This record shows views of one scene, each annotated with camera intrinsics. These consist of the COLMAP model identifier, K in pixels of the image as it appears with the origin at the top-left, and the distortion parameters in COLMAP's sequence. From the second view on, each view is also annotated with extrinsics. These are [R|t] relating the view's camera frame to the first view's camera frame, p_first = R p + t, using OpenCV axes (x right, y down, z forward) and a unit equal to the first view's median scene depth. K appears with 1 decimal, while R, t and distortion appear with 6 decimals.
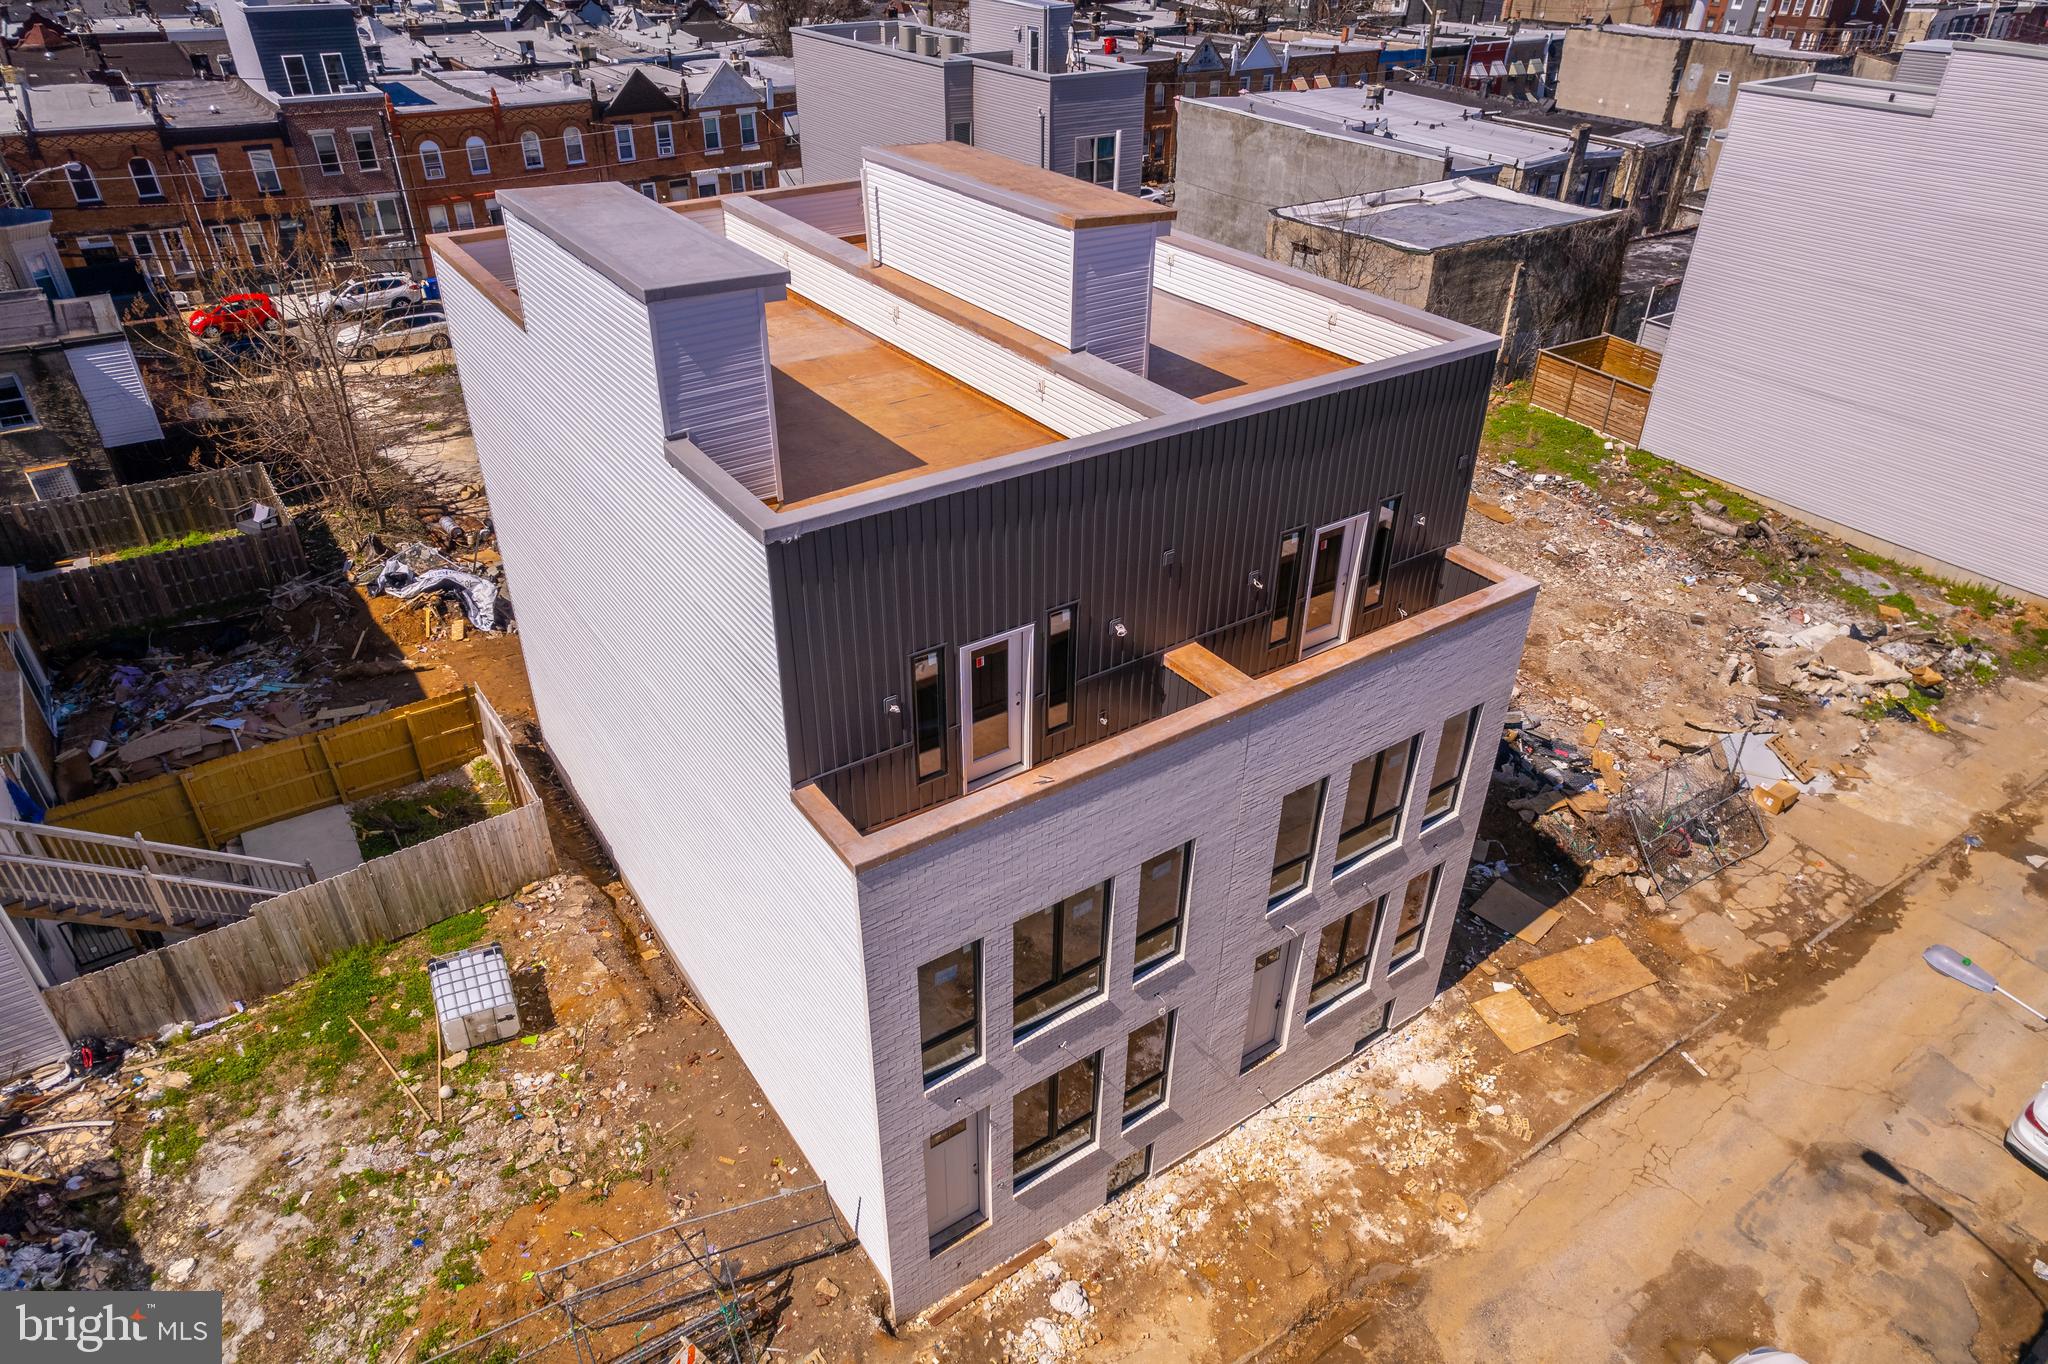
lens RADIAL K [[1266.8, 0, 1050.1], [0, 1266.8, 700.9], [0, 0, 1]] dist [-0.068672, 0.074670]
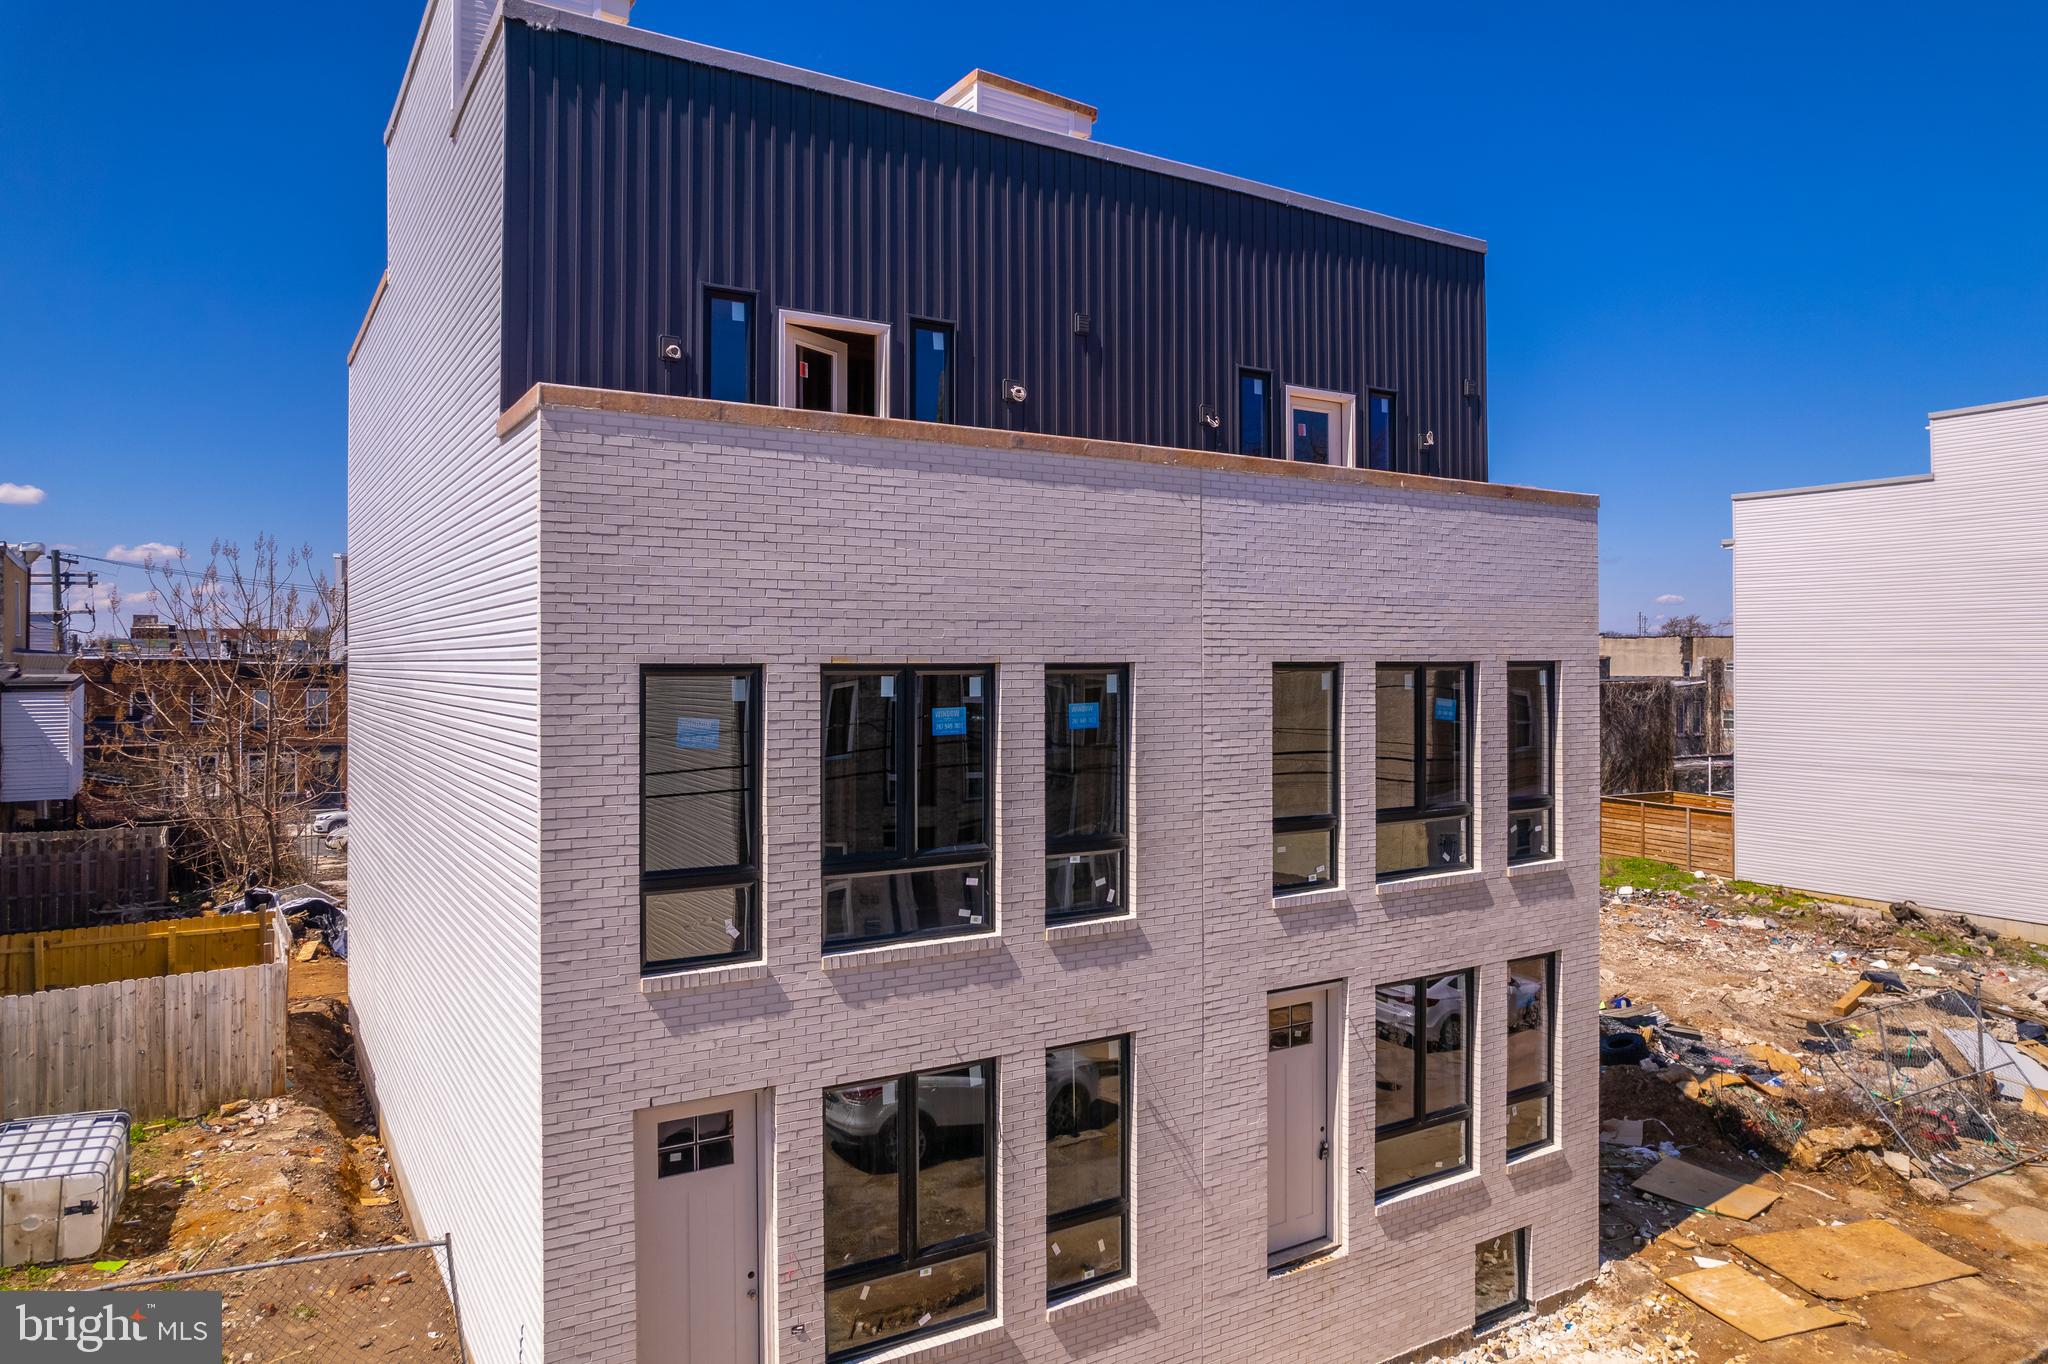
lens RADIAL K [[1300.4, 0, 1044.8], [0, 1300.4, 670.6], [0, 0, 1]] dist [-0.069428, 0.073030]
pose [[0.998798, -0.016858, -0.046026, 0.075203], [-0.010949, 0.838545, -0.544723, 0.360141], [0.047778, 0.544572, 0.837352, 0.331241]]
